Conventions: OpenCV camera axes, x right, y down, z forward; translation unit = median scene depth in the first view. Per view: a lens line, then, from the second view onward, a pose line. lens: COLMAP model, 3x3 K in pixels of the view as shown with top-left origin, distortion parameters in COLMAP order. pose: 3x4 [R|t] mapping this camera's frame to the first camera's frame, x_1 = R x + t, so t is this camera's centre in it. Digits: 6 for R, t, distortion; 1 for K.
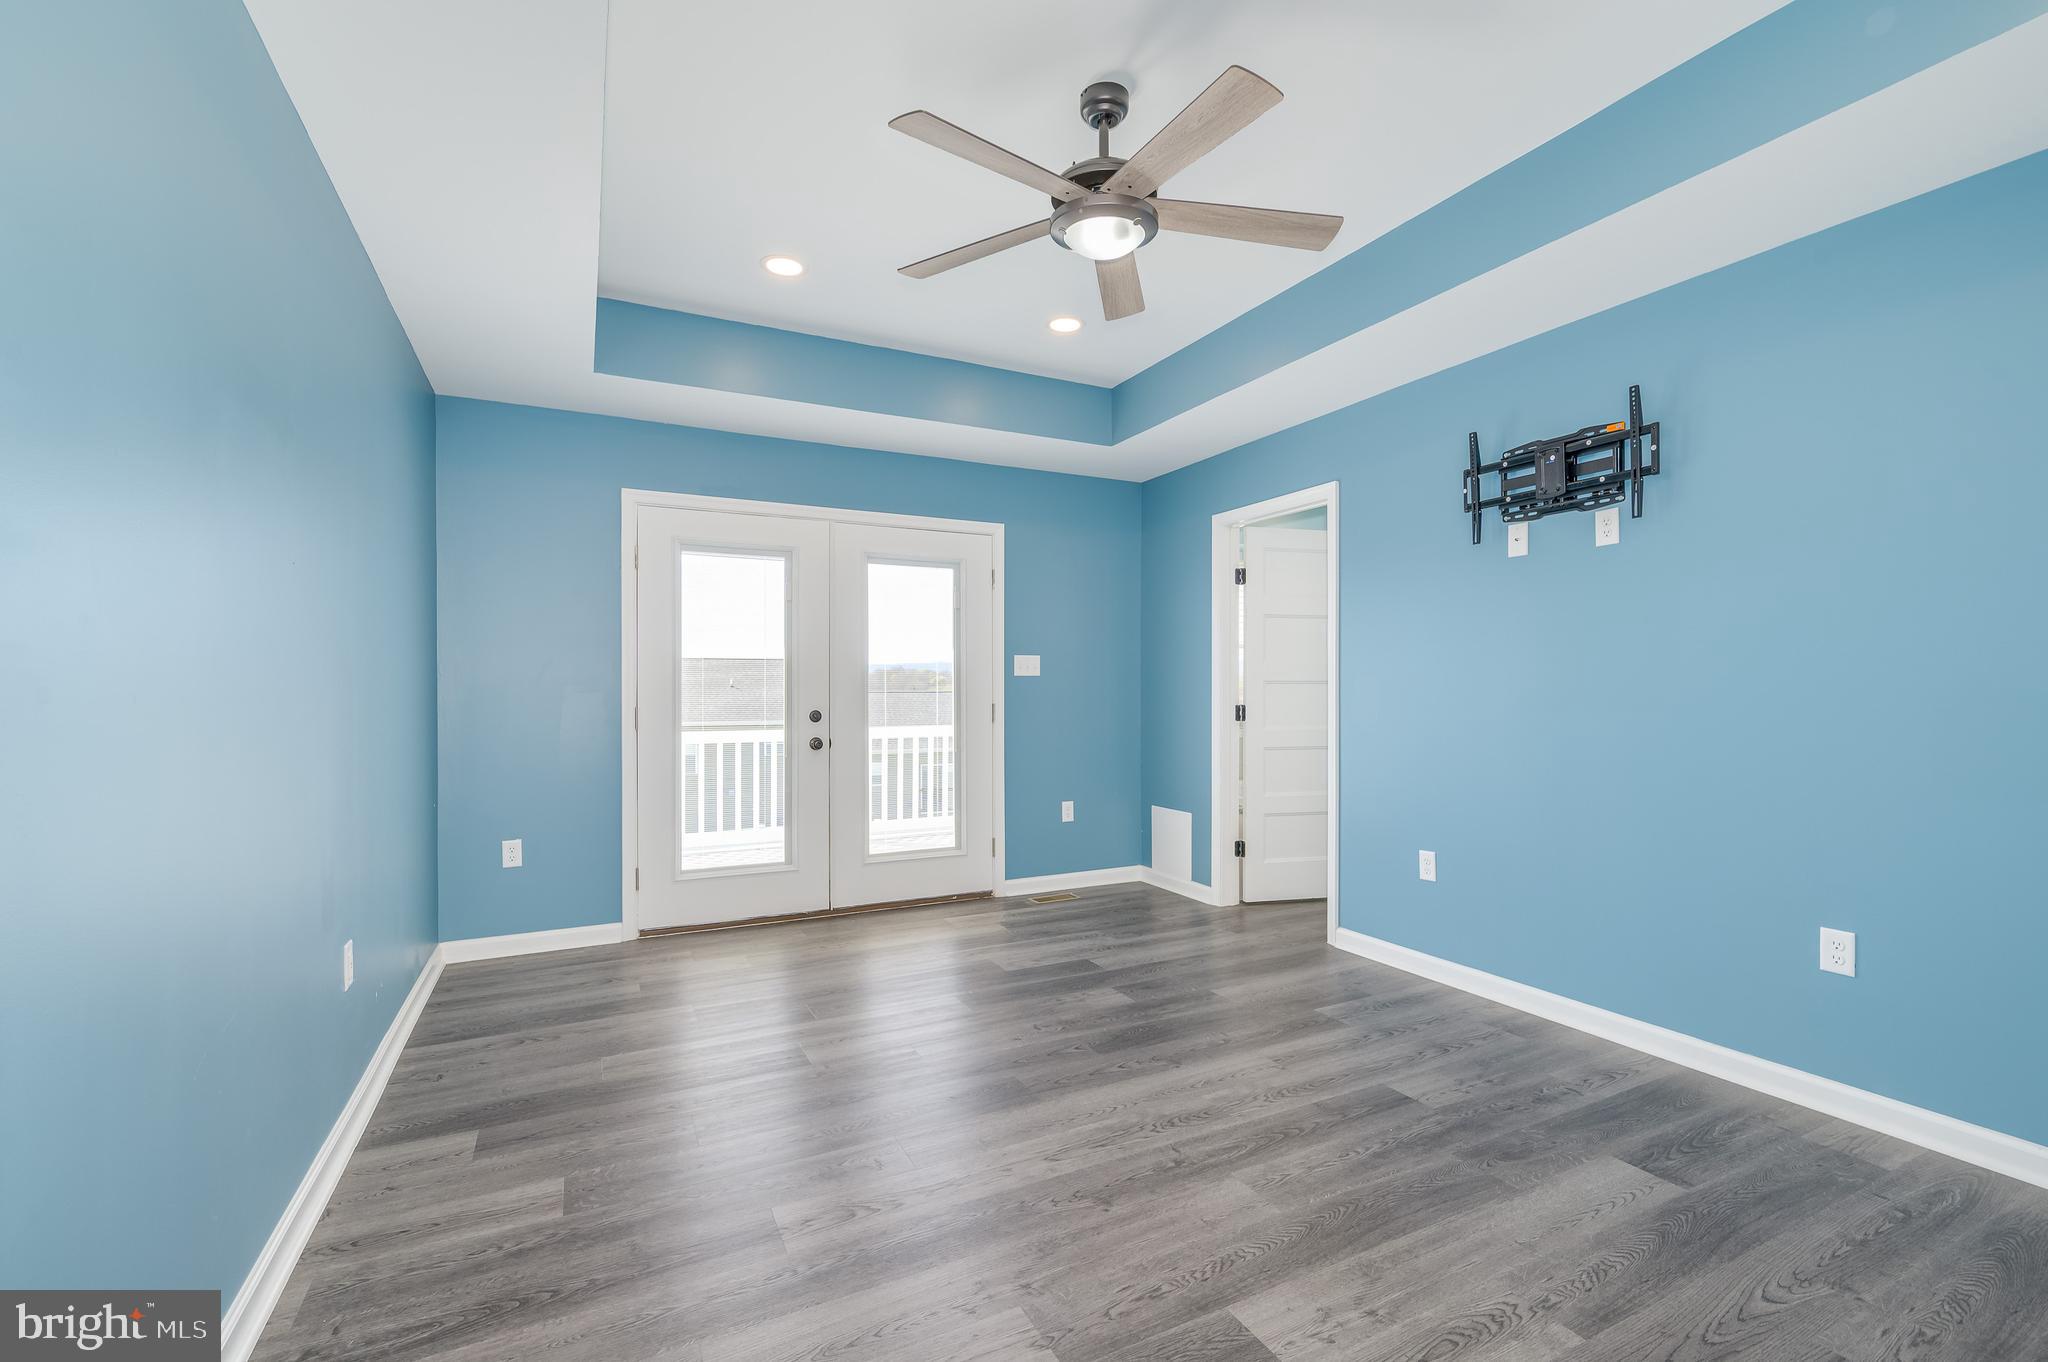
lens RADIAL K [[875.2, 0, 1020.2], [0, 875.2, 702.4], [0, 0, 1]] dist [-0.008525, 0.000345]
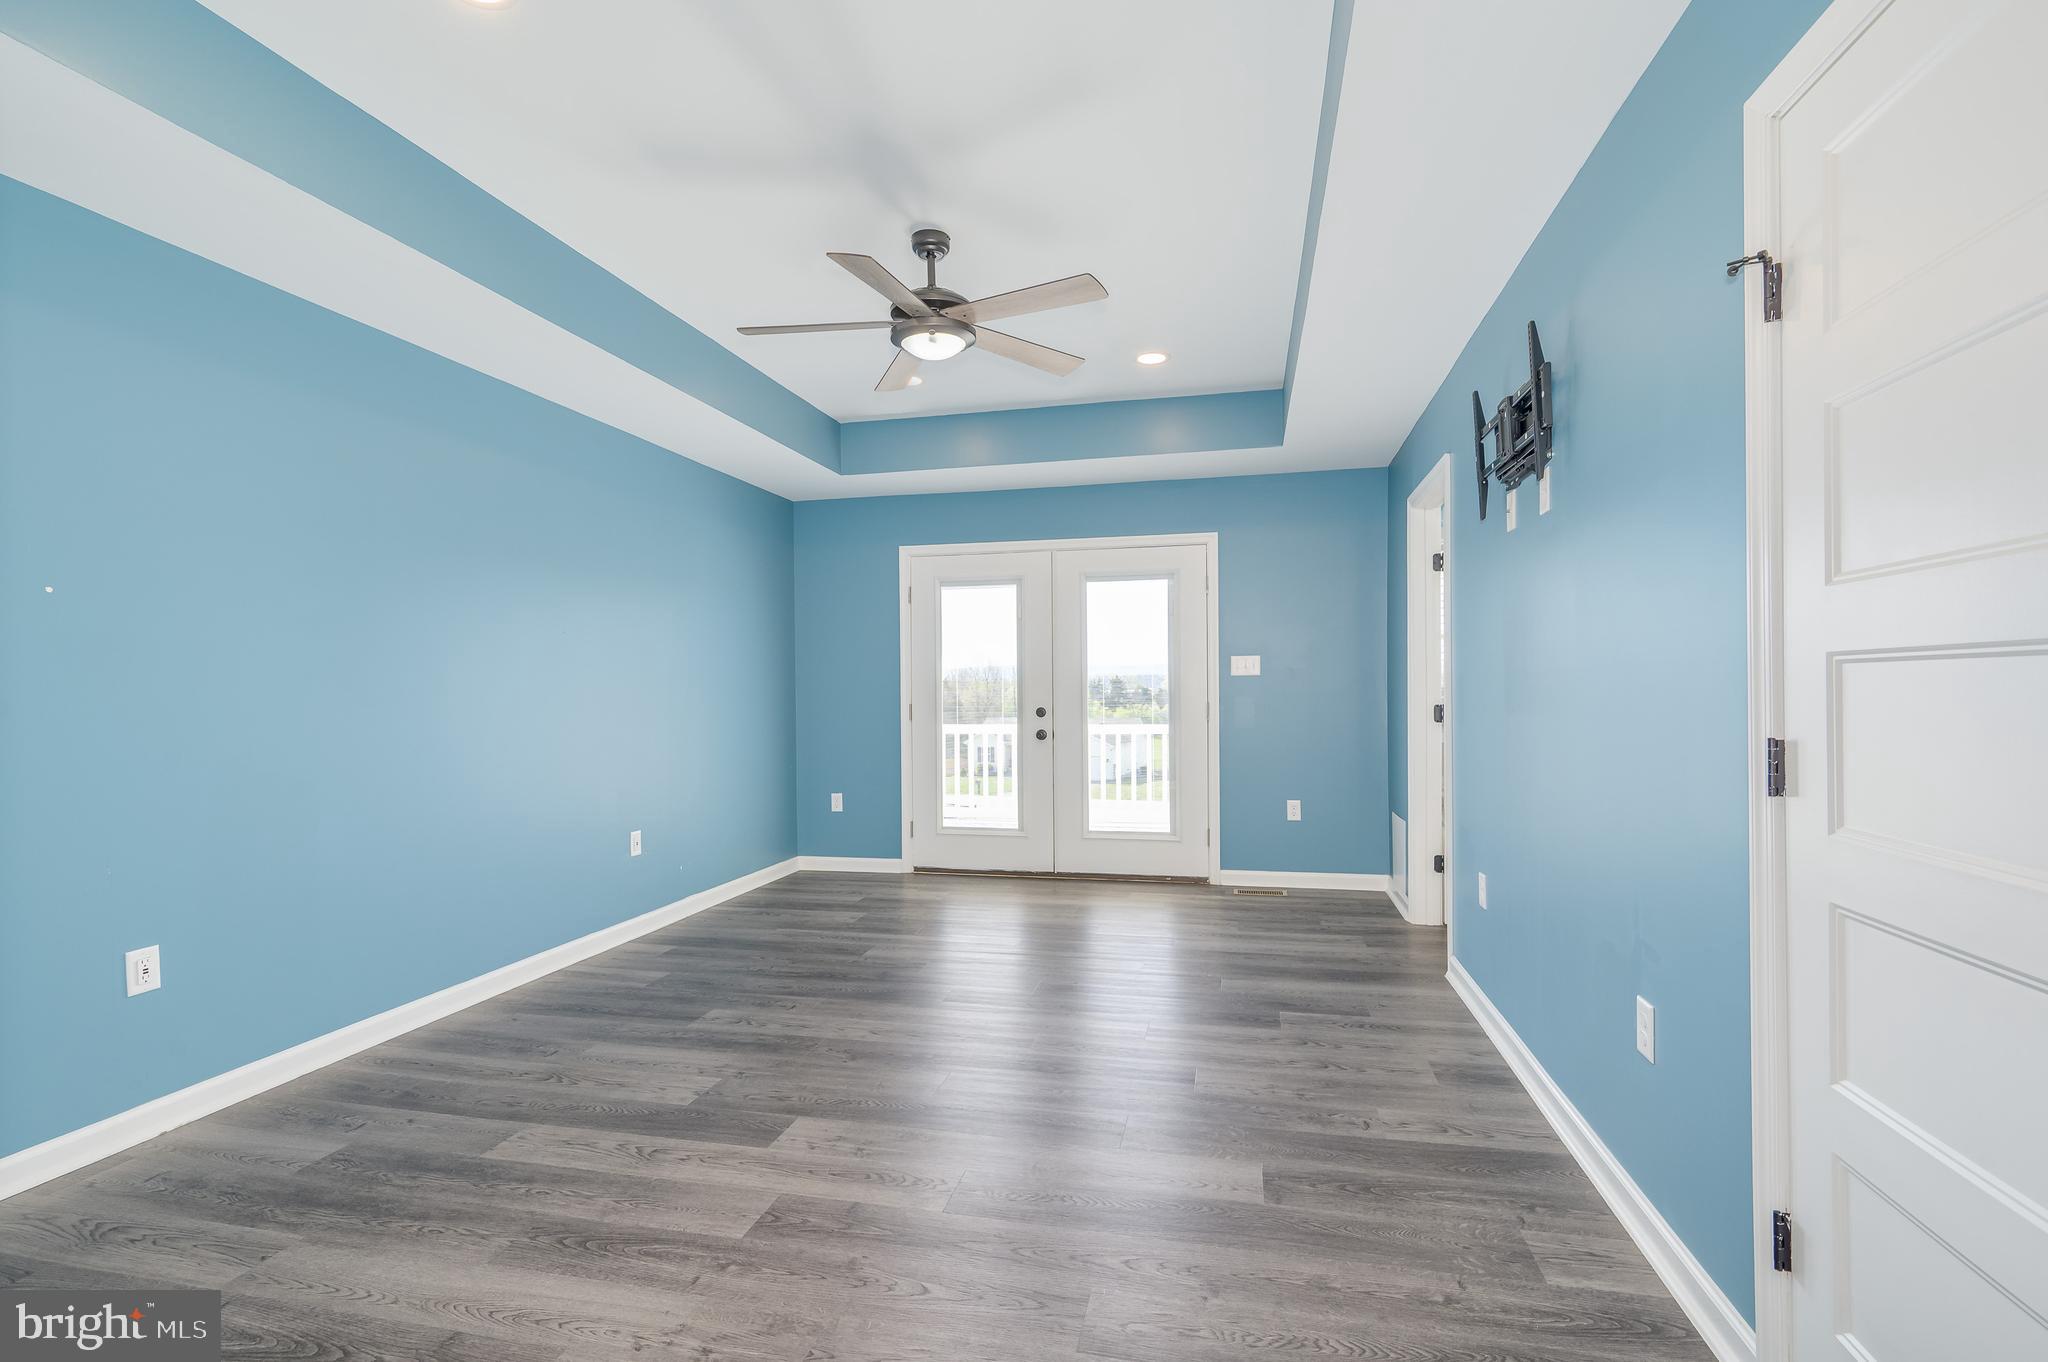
lens RADIAL K [[875.2, 0, 1037.0], [0, 875.2, 693.1], [0, 0, 1]] dist [-0.008525, 0.000345]
pose [[0.780054, -0.007711, -0.625665, 0.713437], [-0.002242, 0.999883, -0.015118, 0.010913], [0.625708, 0.013196, 0.779945, 0.060054]]
